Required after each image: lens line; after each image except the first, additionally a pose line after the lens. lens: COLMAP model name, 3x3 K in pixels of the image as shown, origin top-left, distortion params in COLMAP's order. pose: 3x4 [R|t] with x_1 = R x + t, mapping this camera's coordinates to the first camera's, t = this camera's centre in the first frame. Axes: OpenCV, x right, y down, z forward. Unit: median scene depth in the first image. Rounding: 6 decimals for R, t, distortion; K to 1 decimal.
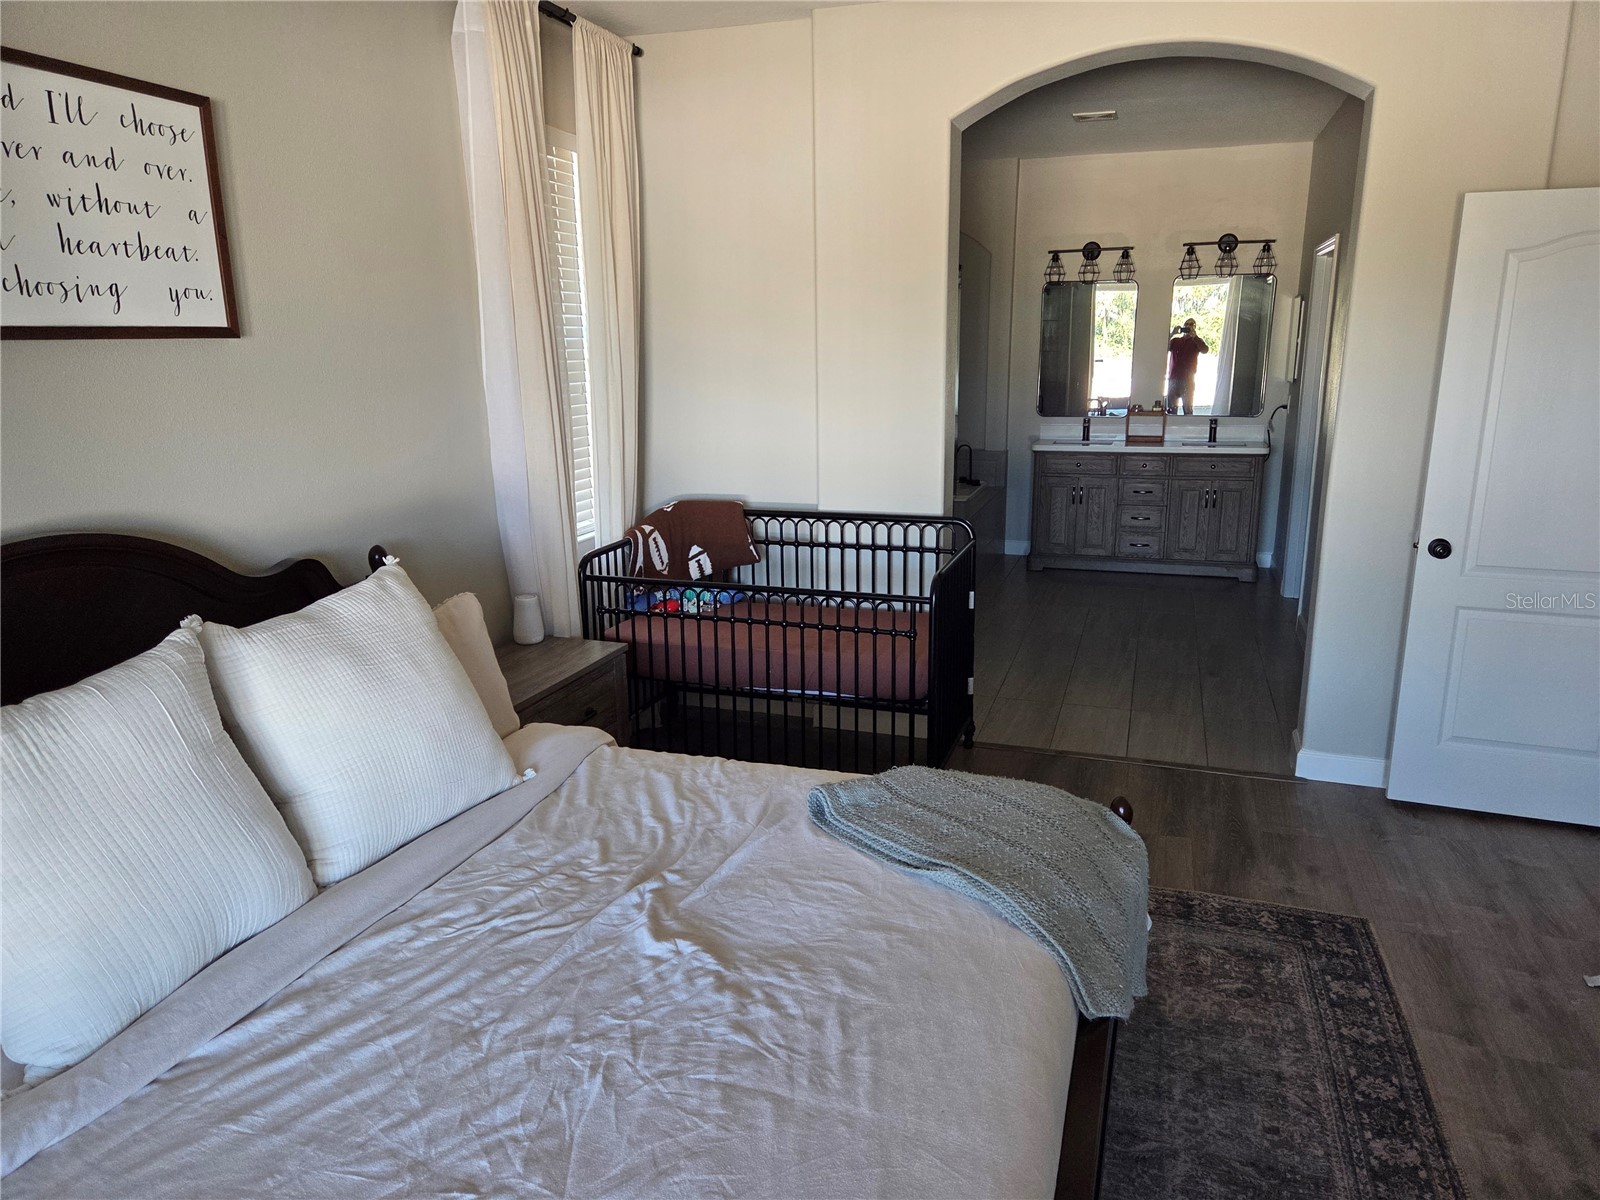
lens RADIAL K [[1074.4, 0, 805.6], [0, 1074.4, 597.9], [0, 0, 1]] dist [0.090358, -0.087938]
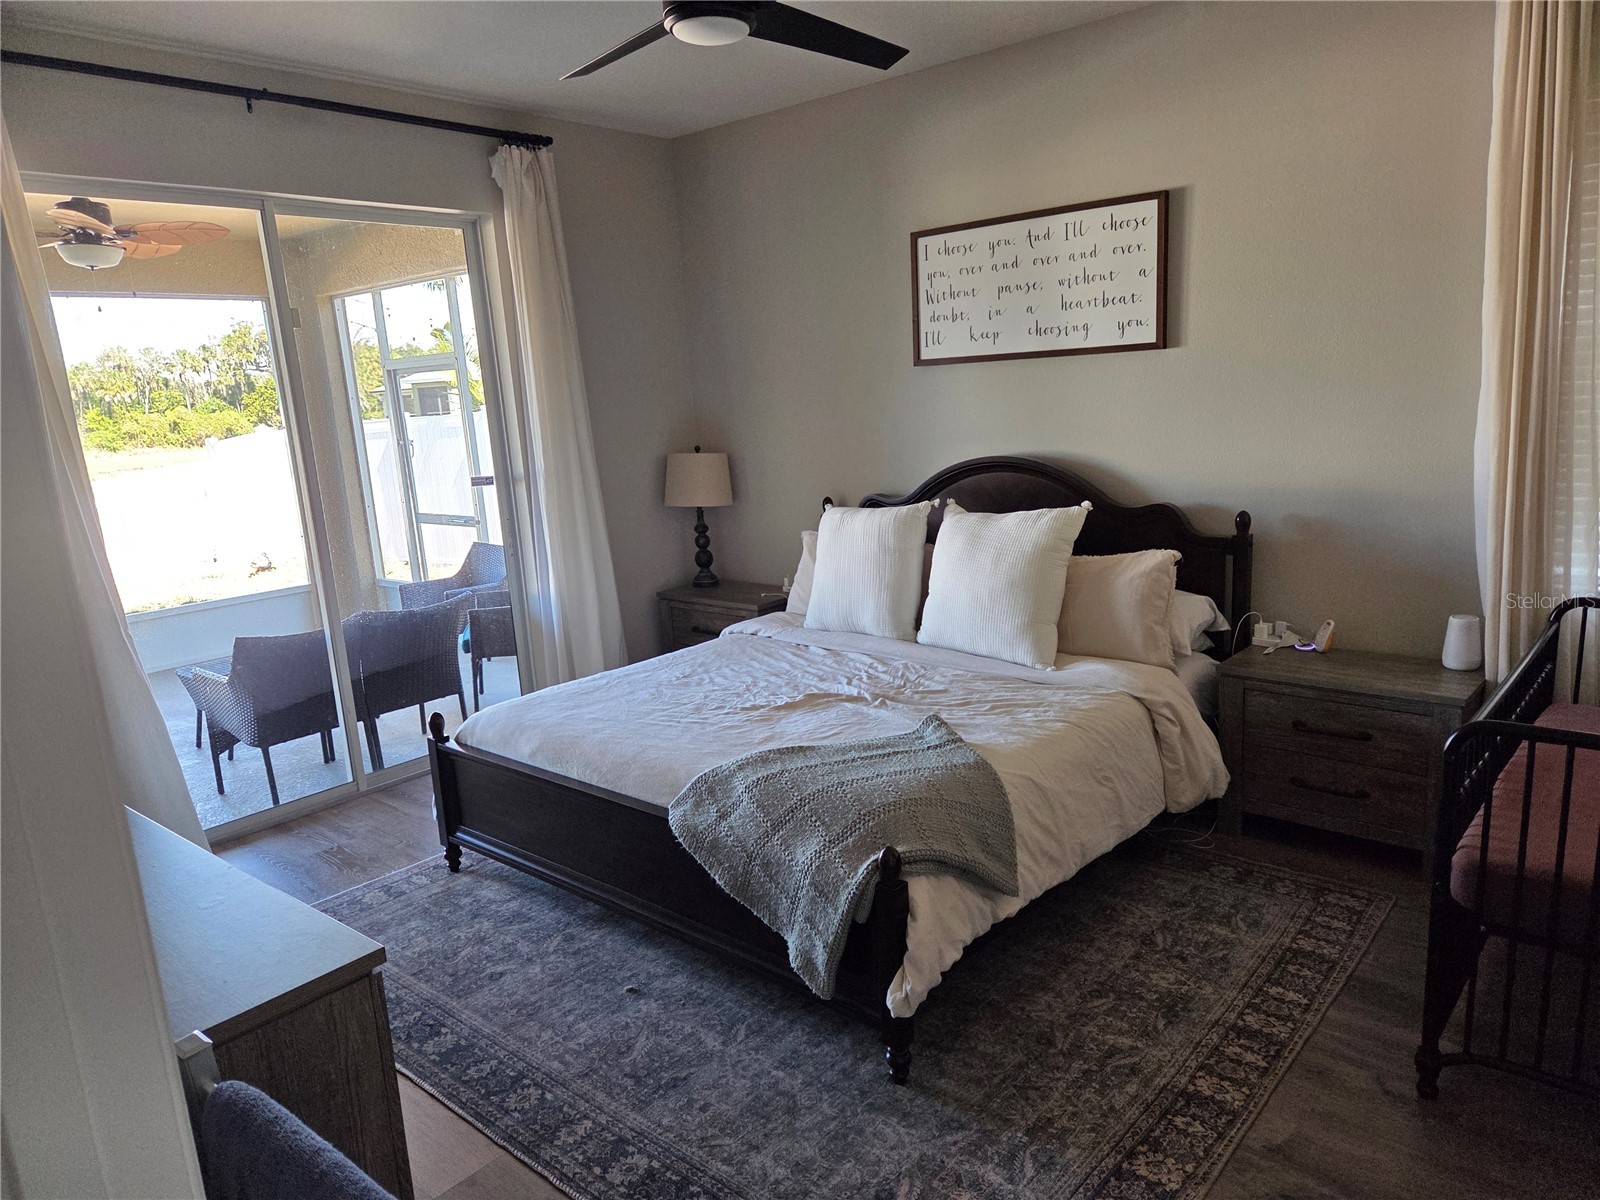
lens RADIAL K [[1074.4, 0, 805.6], [0, 1074.4, 597.9], [0, 0, 1]] dist [0.090358, -0.087938]
pose [[-0.386676, 0.214431, -0.896940, 1.283703], [-0.157841, 0.942853, 0.293454, -0.330036], [0.908608, 0.255046, -0.330733, 1.360514]]
